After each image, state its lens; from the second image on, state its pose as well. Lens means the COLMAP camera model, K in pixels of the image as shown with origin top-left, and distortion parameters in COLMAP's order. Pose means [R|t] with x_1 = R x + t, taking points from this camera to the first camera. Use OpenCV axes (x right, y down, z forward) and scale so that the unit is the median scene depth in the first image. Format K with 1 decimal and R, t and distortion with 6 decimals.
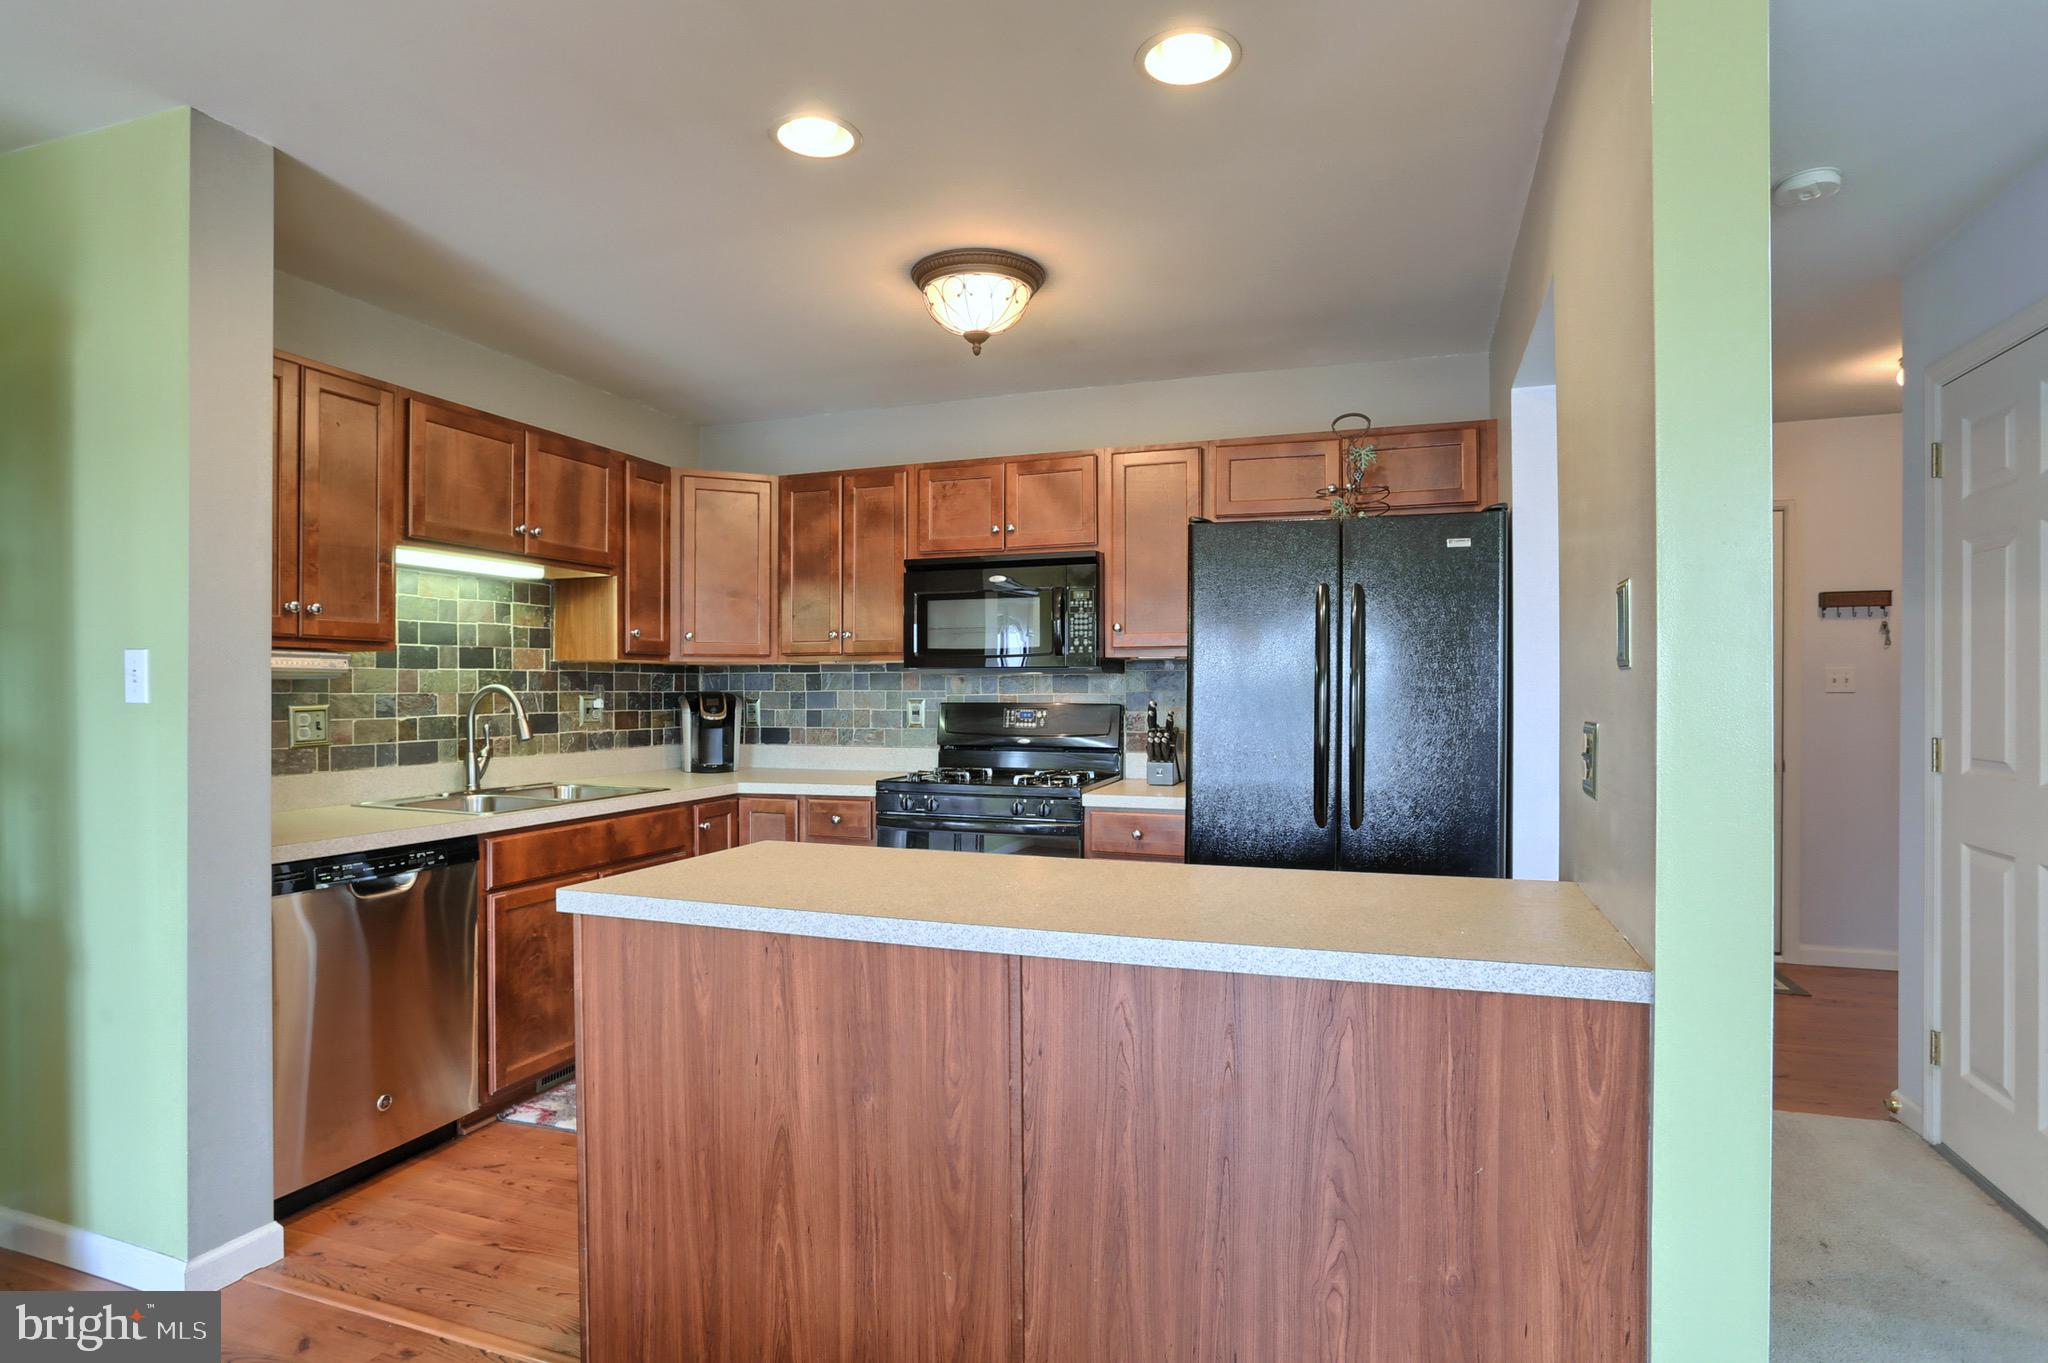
lens RADIAL K [[1042.9, 0, 1022.3], [0, 1042.9, 702.9], [0, 0, 1]] dist [-0.042896, 0.021783]
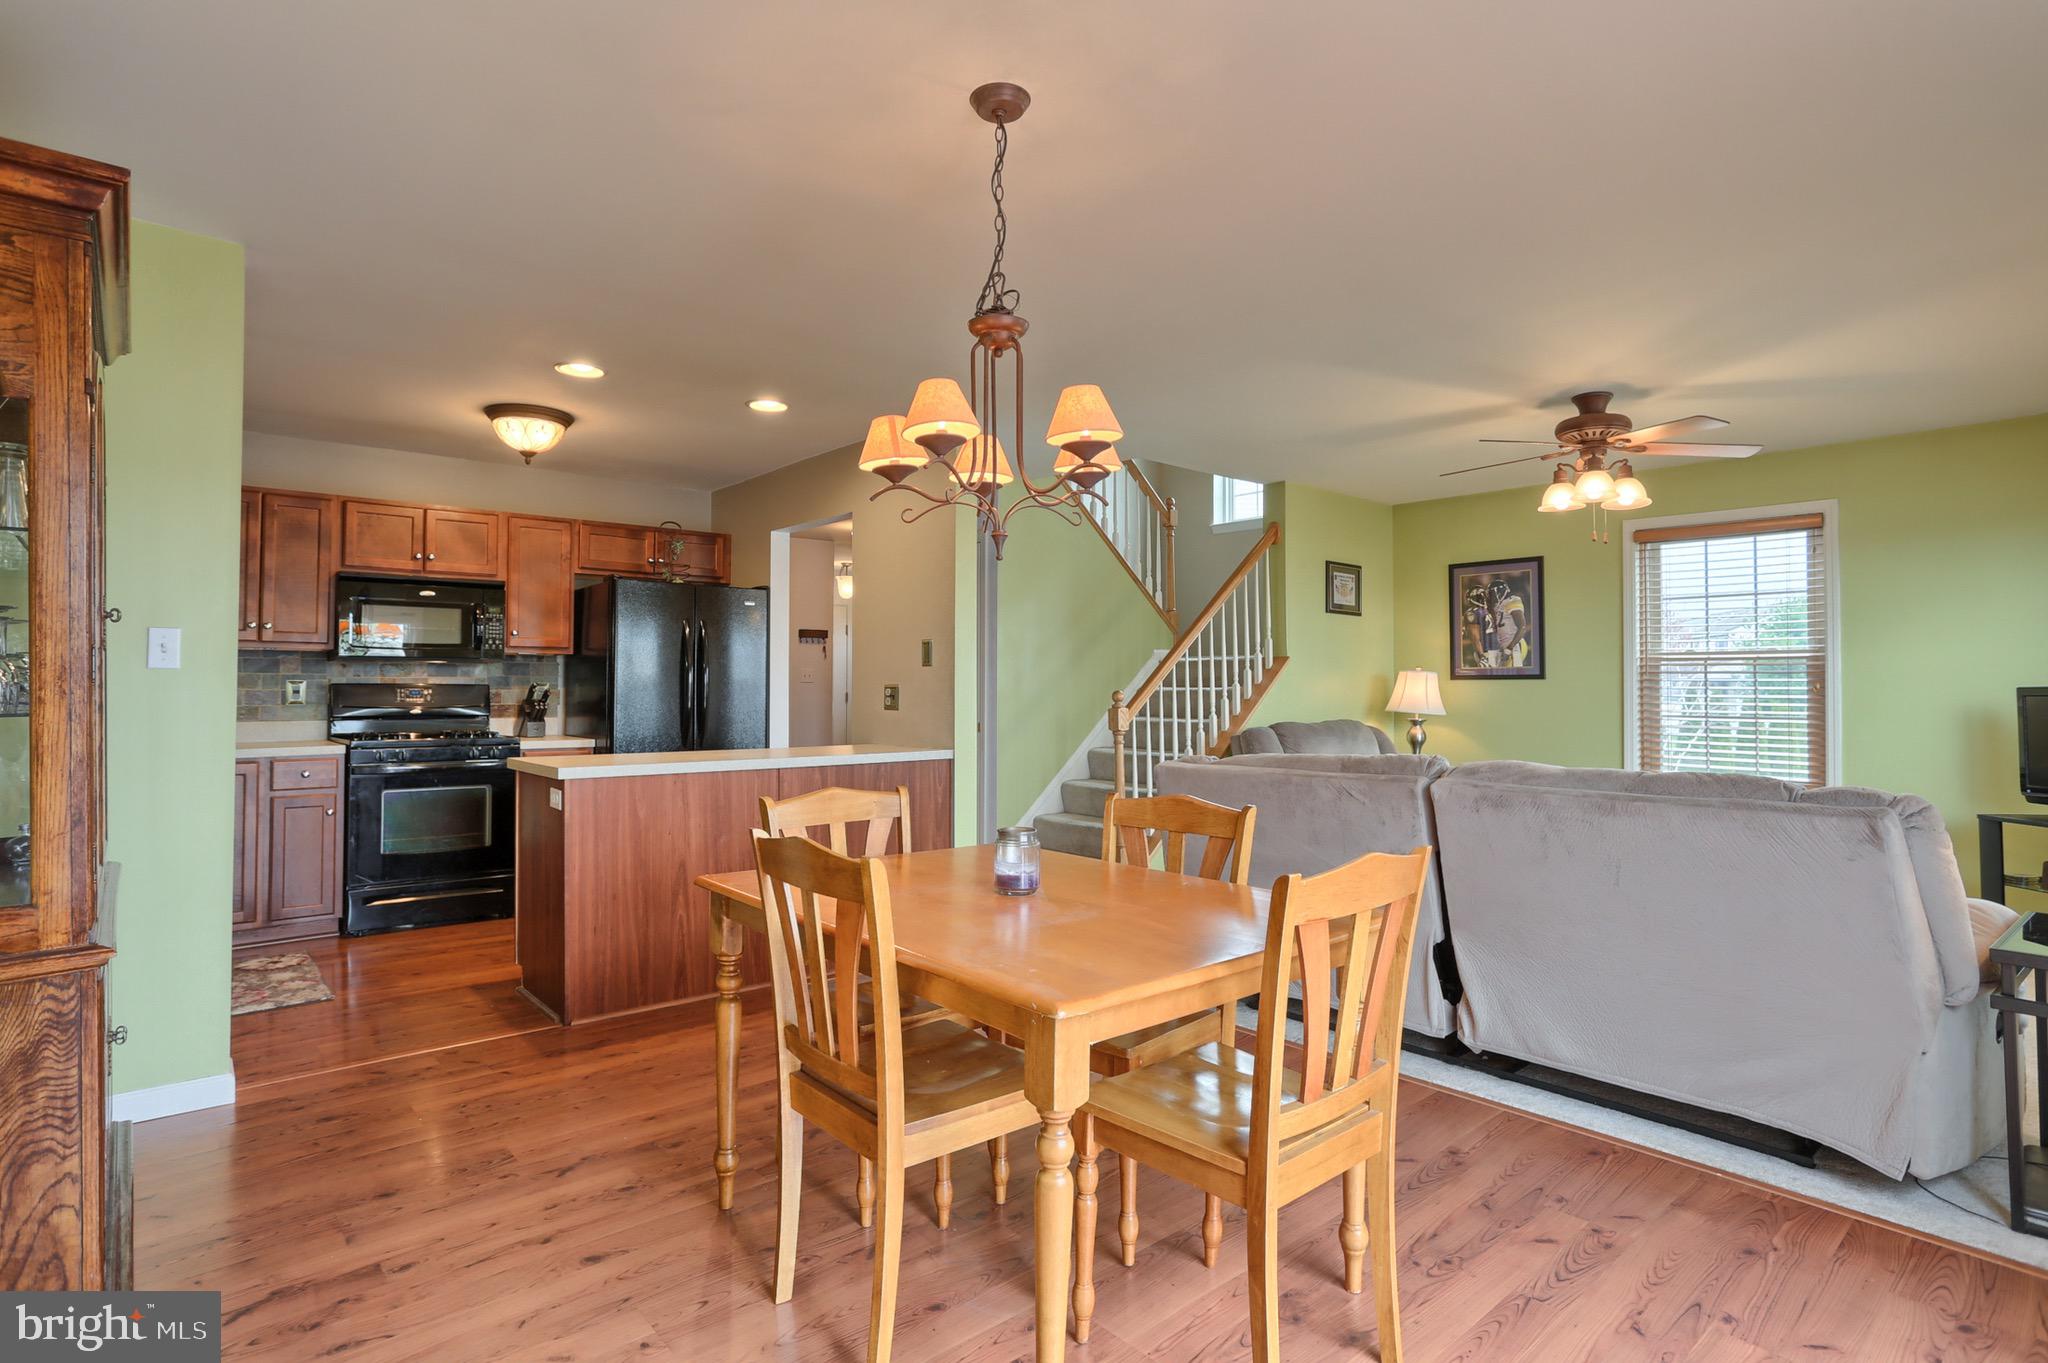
lens RADIAL K [[1042.9, 0, 1013.5], [0, 1042.9, 661.7], [0, 0, 1]] dist [-0.042896, 0.021783]
pose [[0.484239, 0.024556, 0.874591, -0.965551], [0.009912, 0.999388, -0.033548, 0.029288], [-0.874880, 0.024914, 0.483699, -0.385761]]
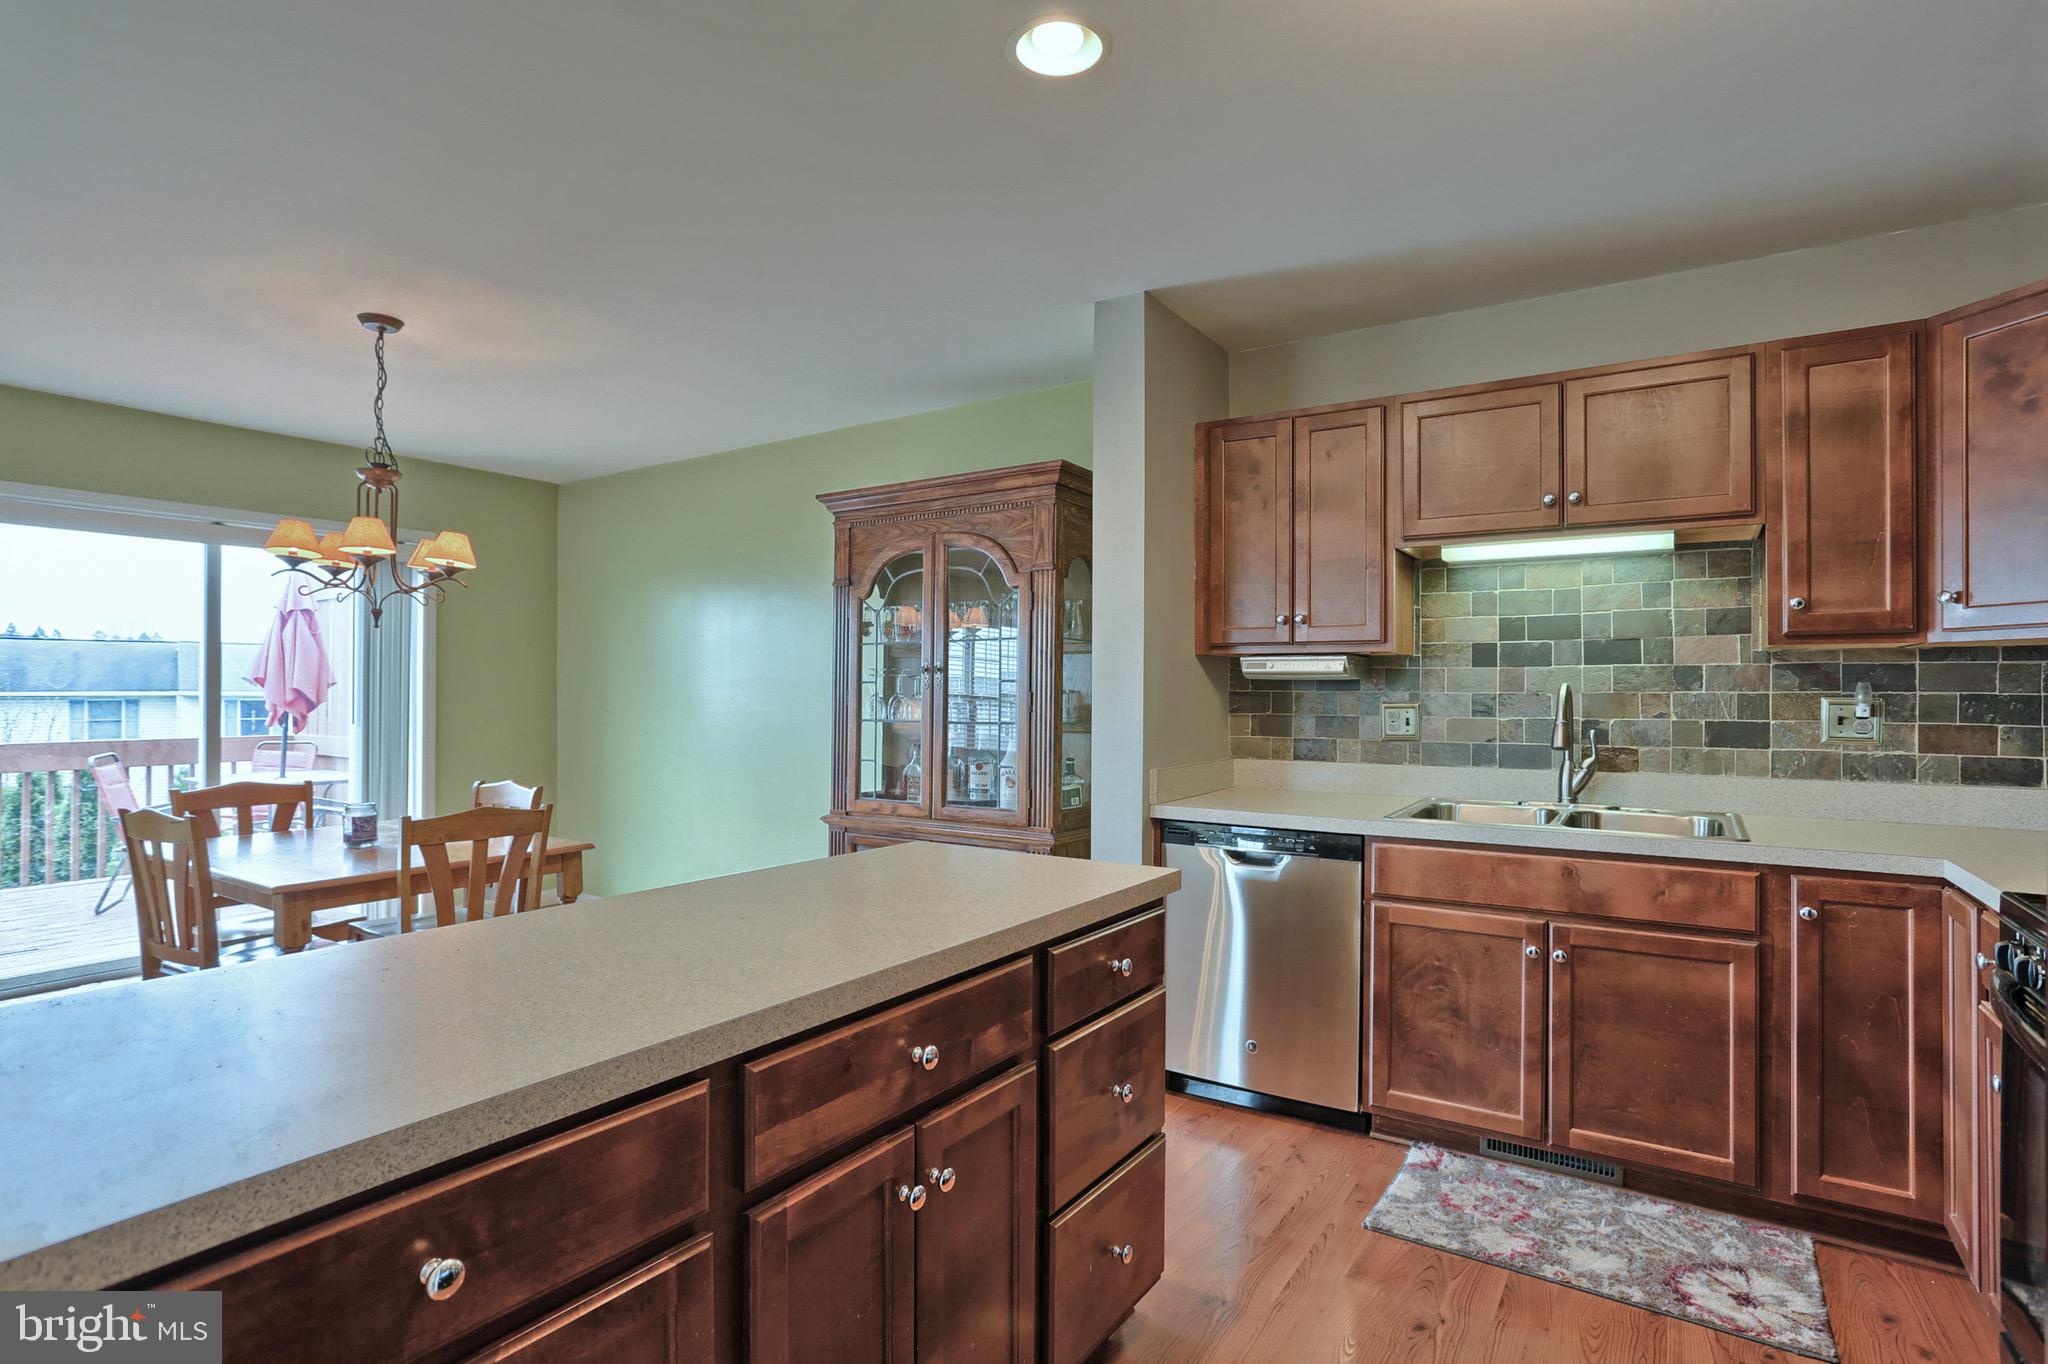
lens RADIAL K [[1042.9, 0, 1031.4], [0, 1042.9, 688.5], [0, 0, 1]] dist [-0.042896, 0.021783]
pose [[-0.236688, -0.002552, -0.971582, 0.437848], [-0.015071, 0.999886, 0.001046, -0.007657], [0.971469, 0.014890, -0.236699, 0.794177]]
